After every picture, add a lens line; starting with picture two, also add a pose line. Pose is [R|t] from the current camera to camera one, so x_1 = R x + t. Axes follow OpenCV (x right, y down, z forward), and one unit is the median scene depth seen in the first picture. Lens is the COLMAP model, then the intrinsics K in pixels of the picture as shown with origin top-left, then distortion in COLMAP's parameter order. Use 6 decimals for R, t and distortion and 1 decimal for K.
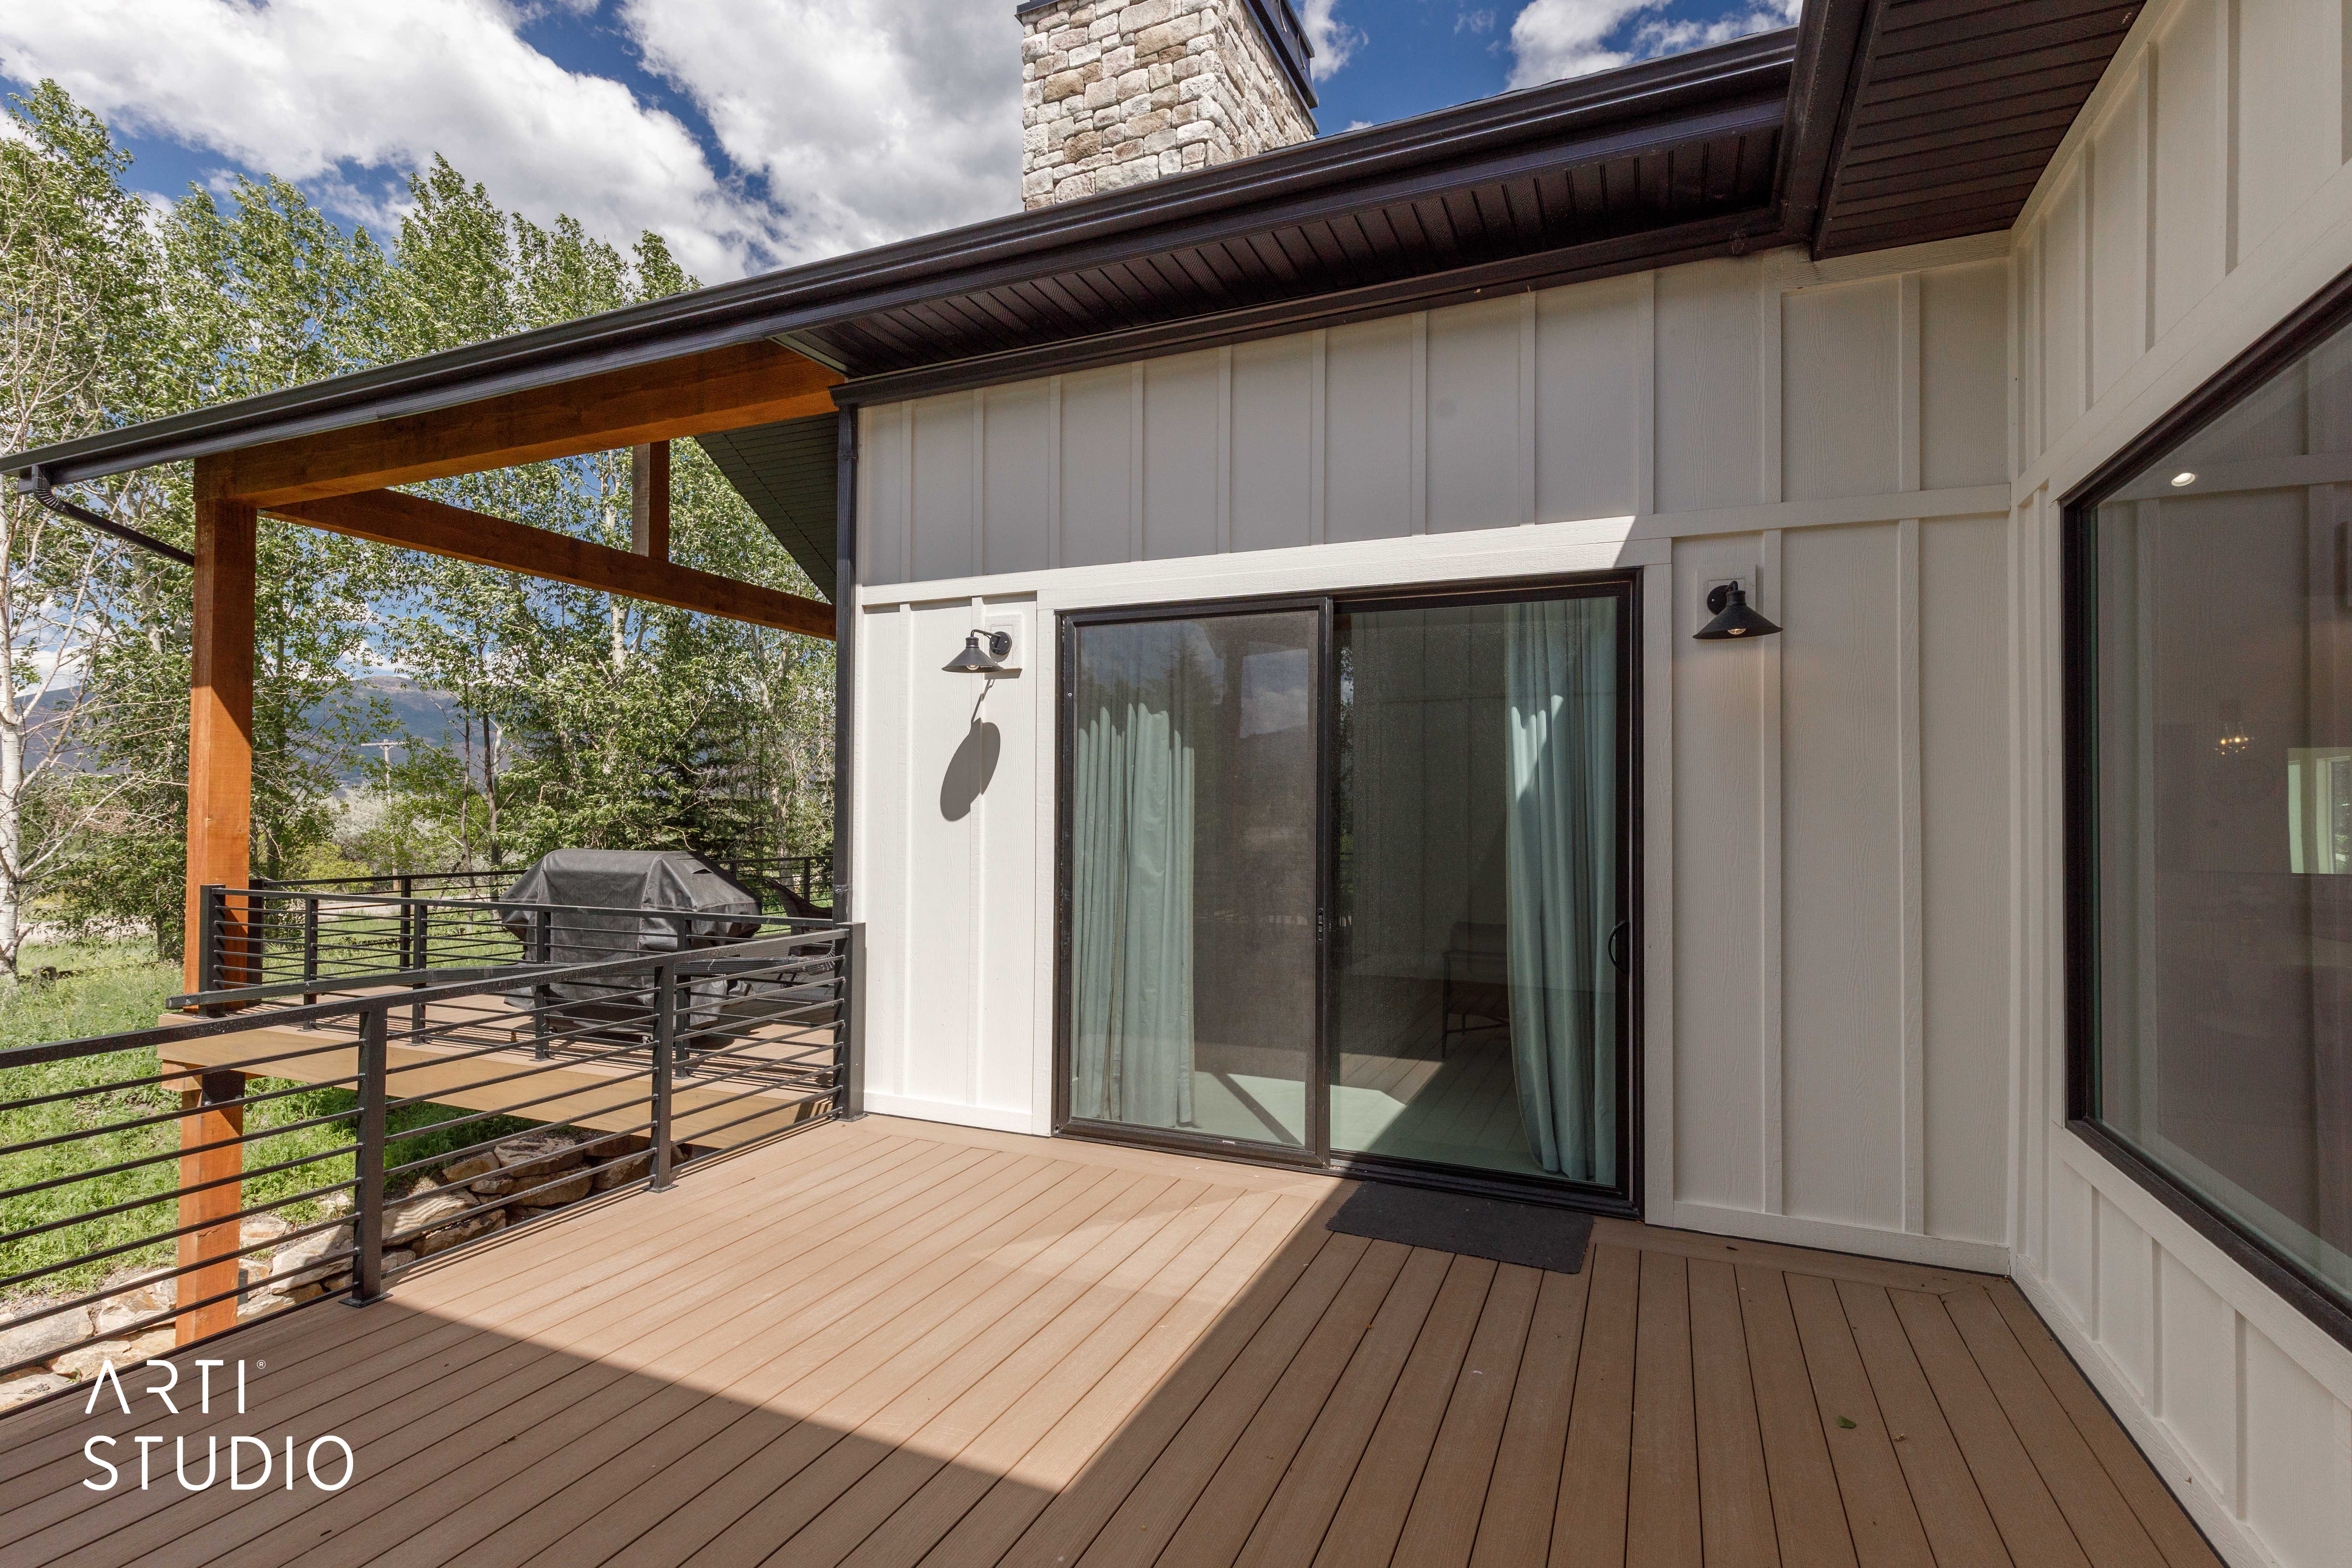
lens RADIAL K [[1070.4, 0, 1171.1], [0, 1070.4, 791.3], [0, 0, 1]] dist [0.000671, 0.000179]
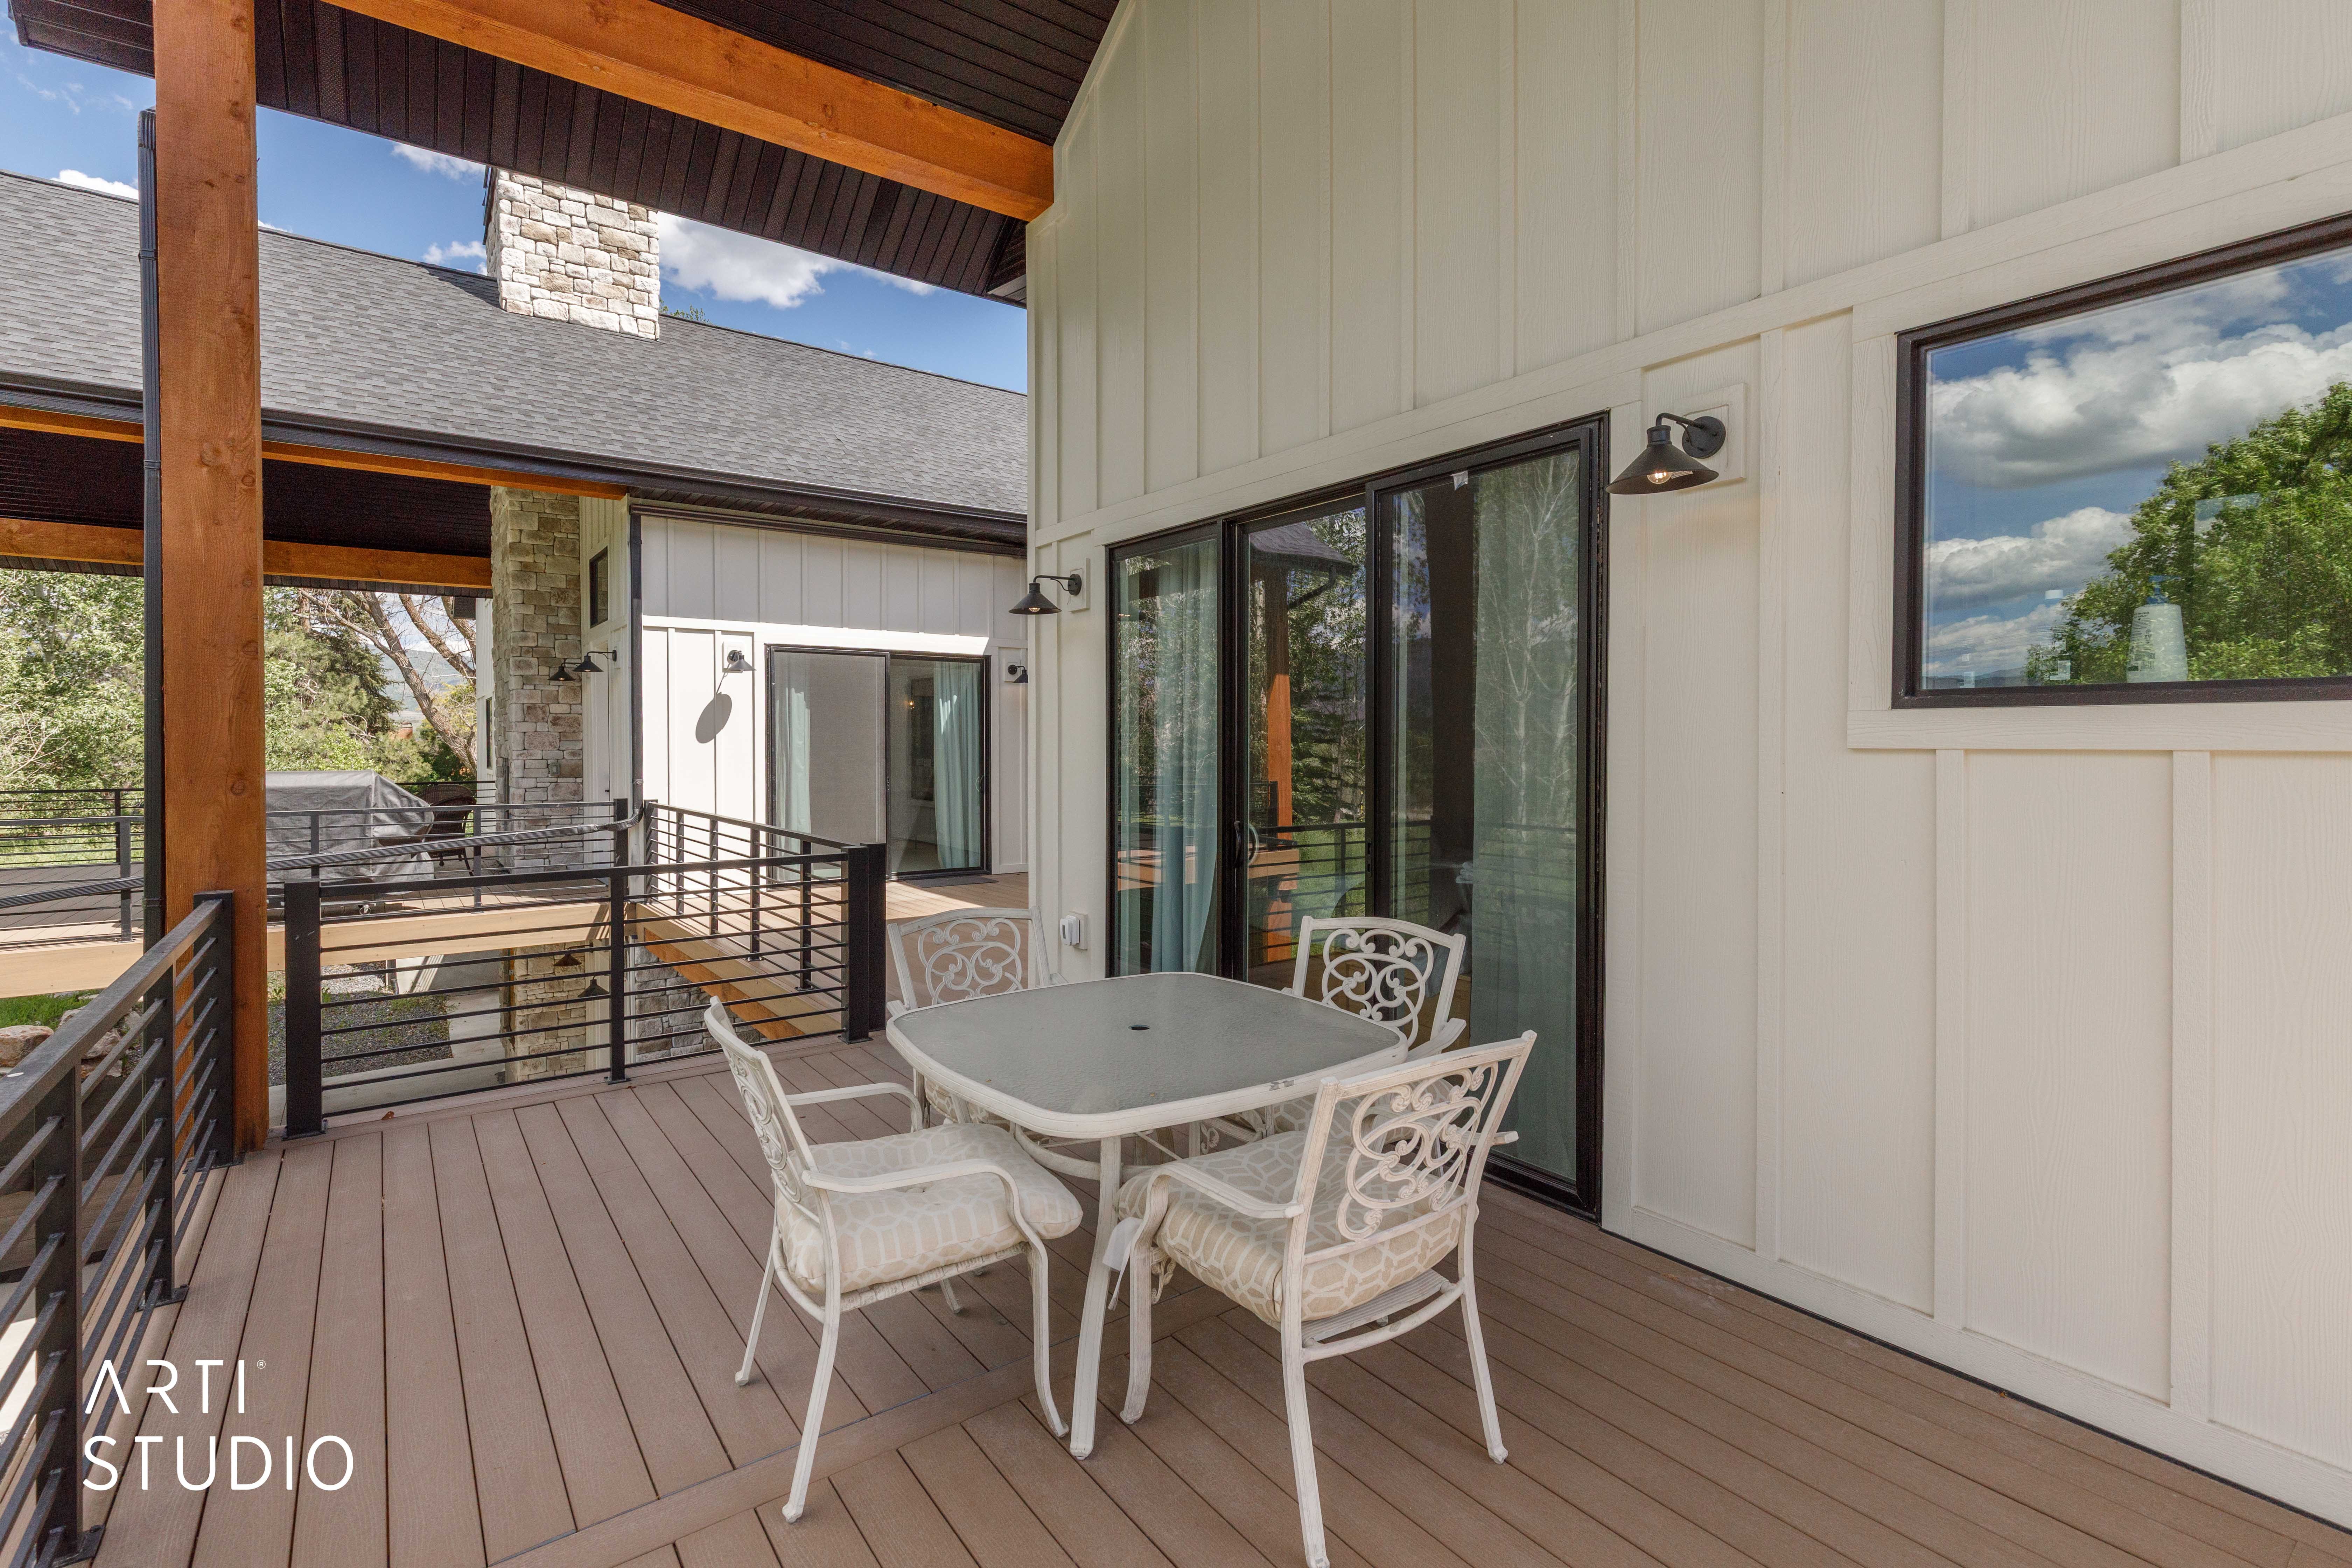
lens RADIAL K [[1067.7, 0, 1170.5], [0, 1067.7, 771.7], [0, 0, 1]] dist [0.003354, 0.000537]
pose [[0.483445, -0.031375, 0.874812, -1.481028], [-0.003747, 0.999274, 0.037909, 0.000828], [-0.875367, -0.021605, 0.482977, -0.673814]]
